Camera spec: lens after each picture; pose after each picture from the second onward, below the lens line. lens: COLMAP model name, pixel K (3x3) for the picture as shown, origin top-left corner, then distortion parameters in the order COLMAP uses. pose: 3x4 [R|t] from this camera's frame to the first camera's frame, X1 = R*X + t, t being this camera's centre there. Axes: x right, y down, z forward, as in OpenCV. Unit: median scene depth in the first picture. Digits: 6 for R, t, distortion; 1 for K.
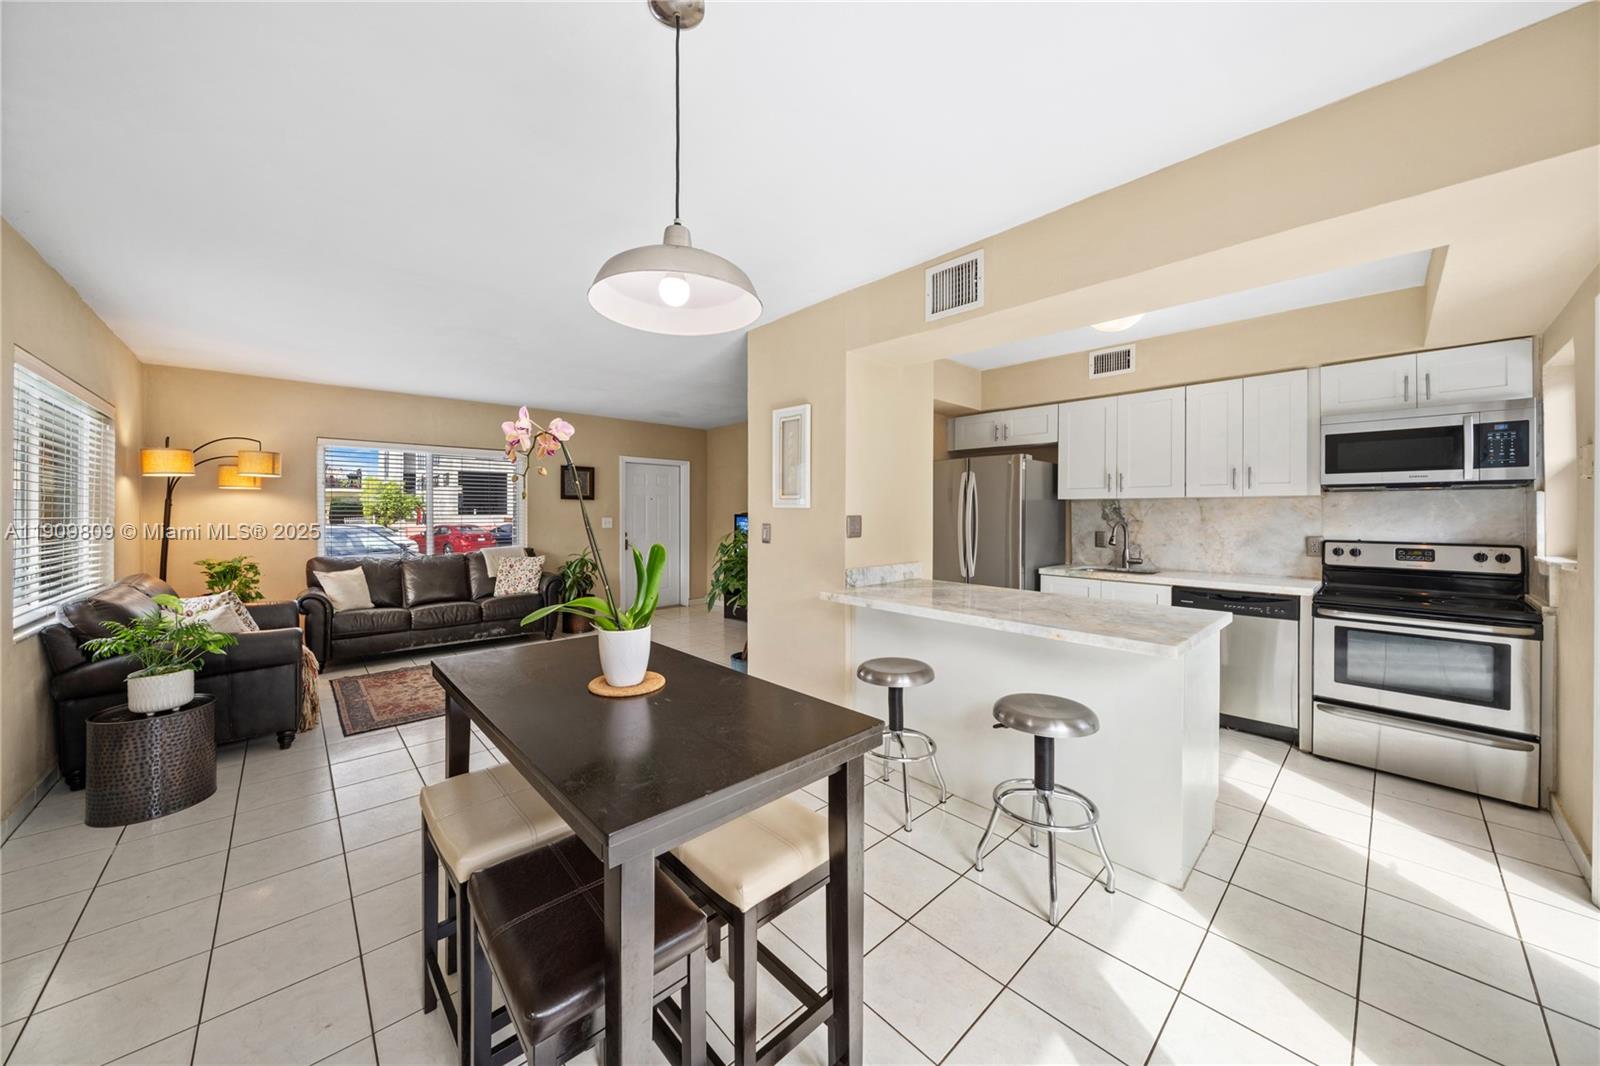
lens RADIAL K [[548.1, 0, 801.1], [0, 548.1, 507.4], [0, 0, 1]] dist [-0.000125, -0.000077]
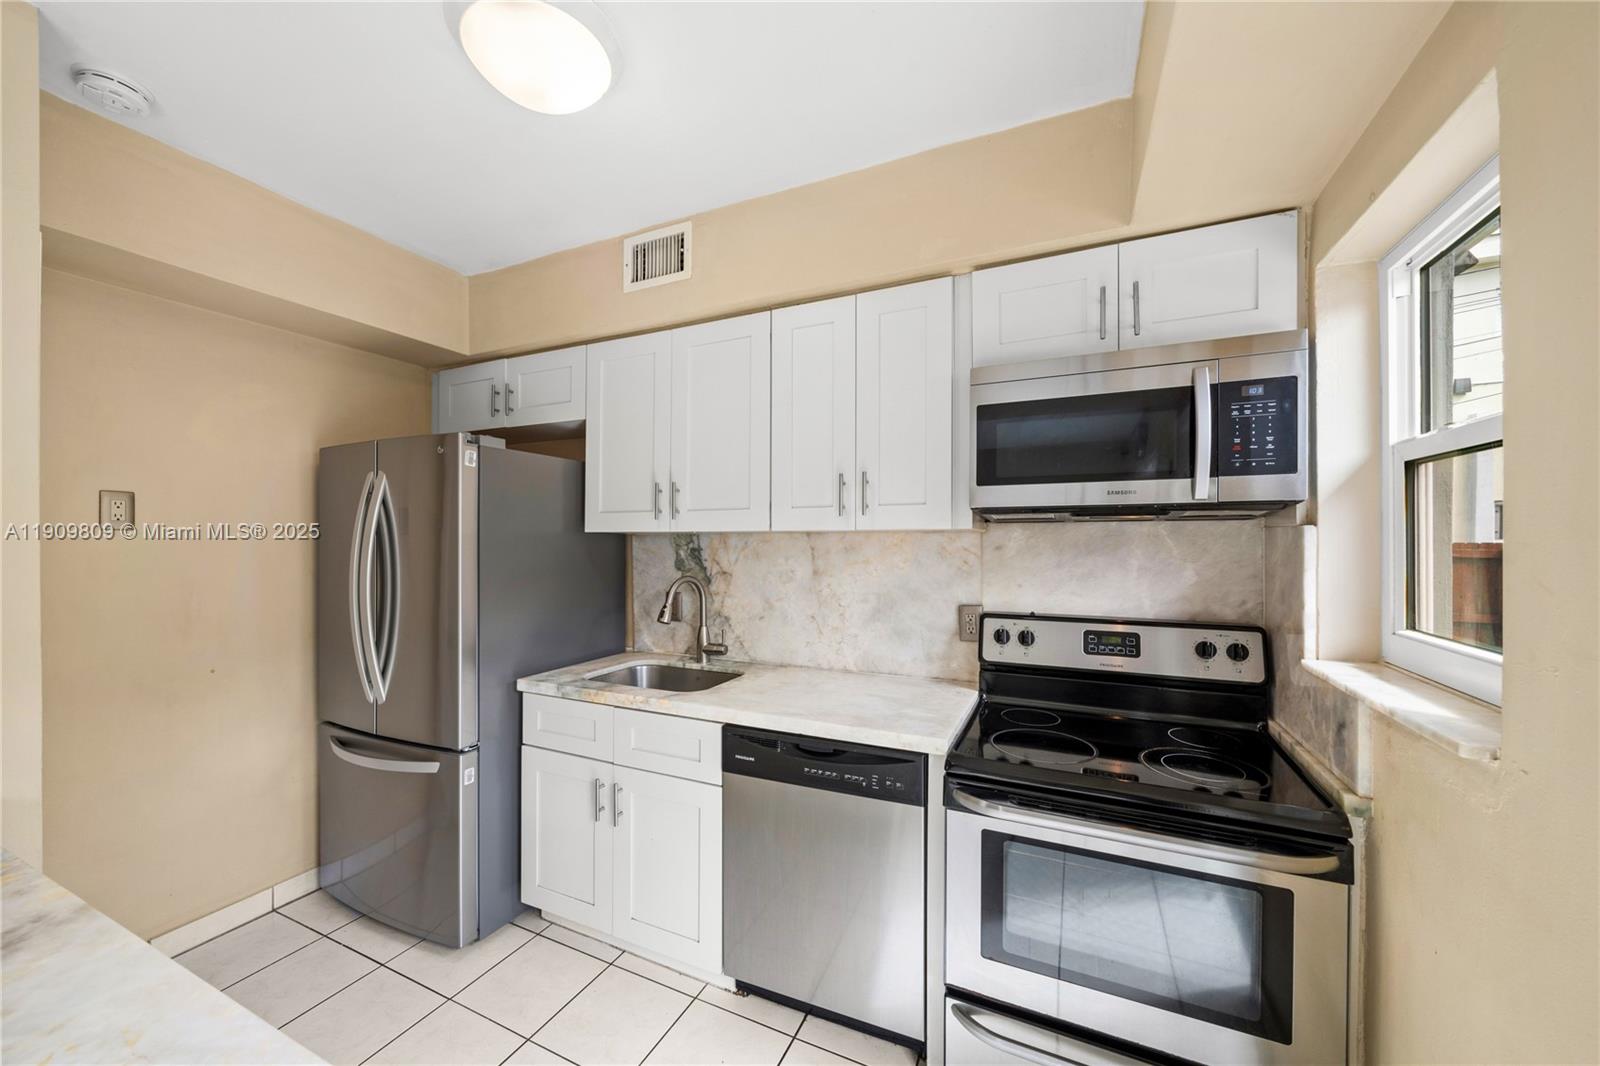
lens RADIAL K [[586.4, 0, 801.4], [0, 586.4, 540.3], [0, 0, 1]] dist [-0.000496, -0.000167]
pose [[0.923998, -0.005939, 0.382351, 0.629848], [0.001508, 0.999928, 0.011886, -0.019961], [-0.382394, -0.010406, 0.923941, 0.594282]]
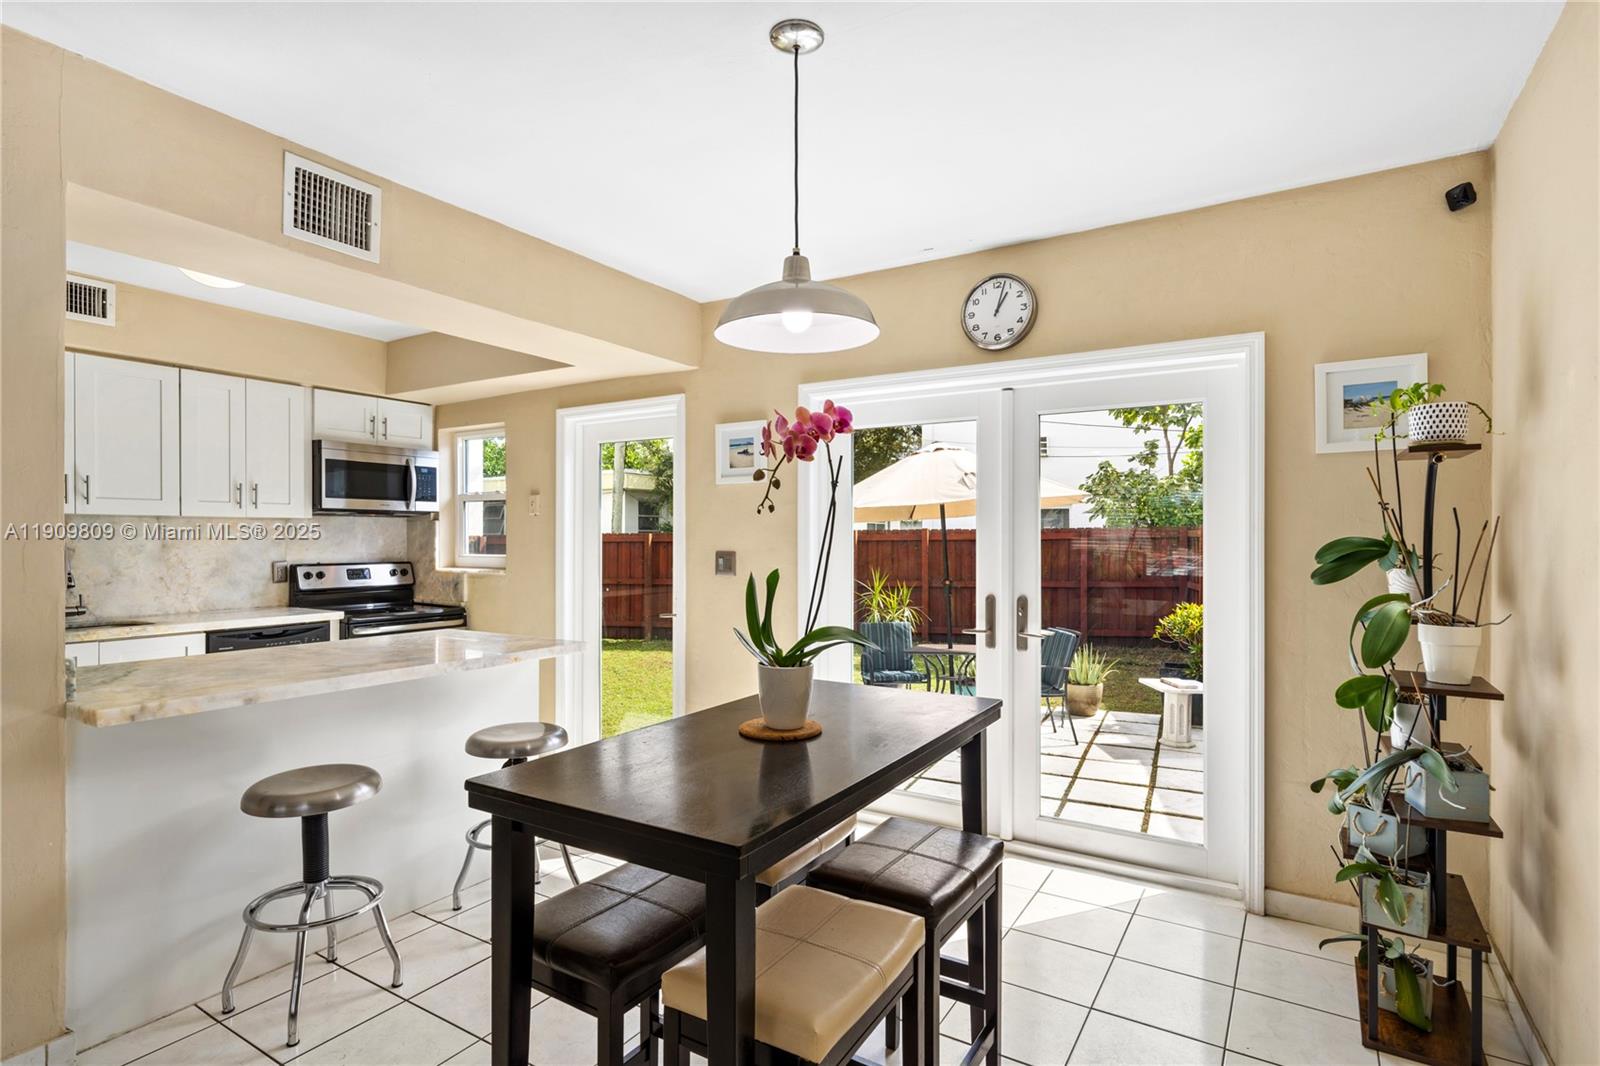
lens RADIAL K [[801.1, 0, 788.7], [0, 801.1, 542.3], [0, 0, 1]] dist [-0.004655, -0.000770]
pose [[-0.269007, -0.009263, 0.963094, -0.697550], [-0.012408, 0.999904, 0.006152, 0.000647], [-0.963058, -0.010295, -0.269096, 0.592716]]
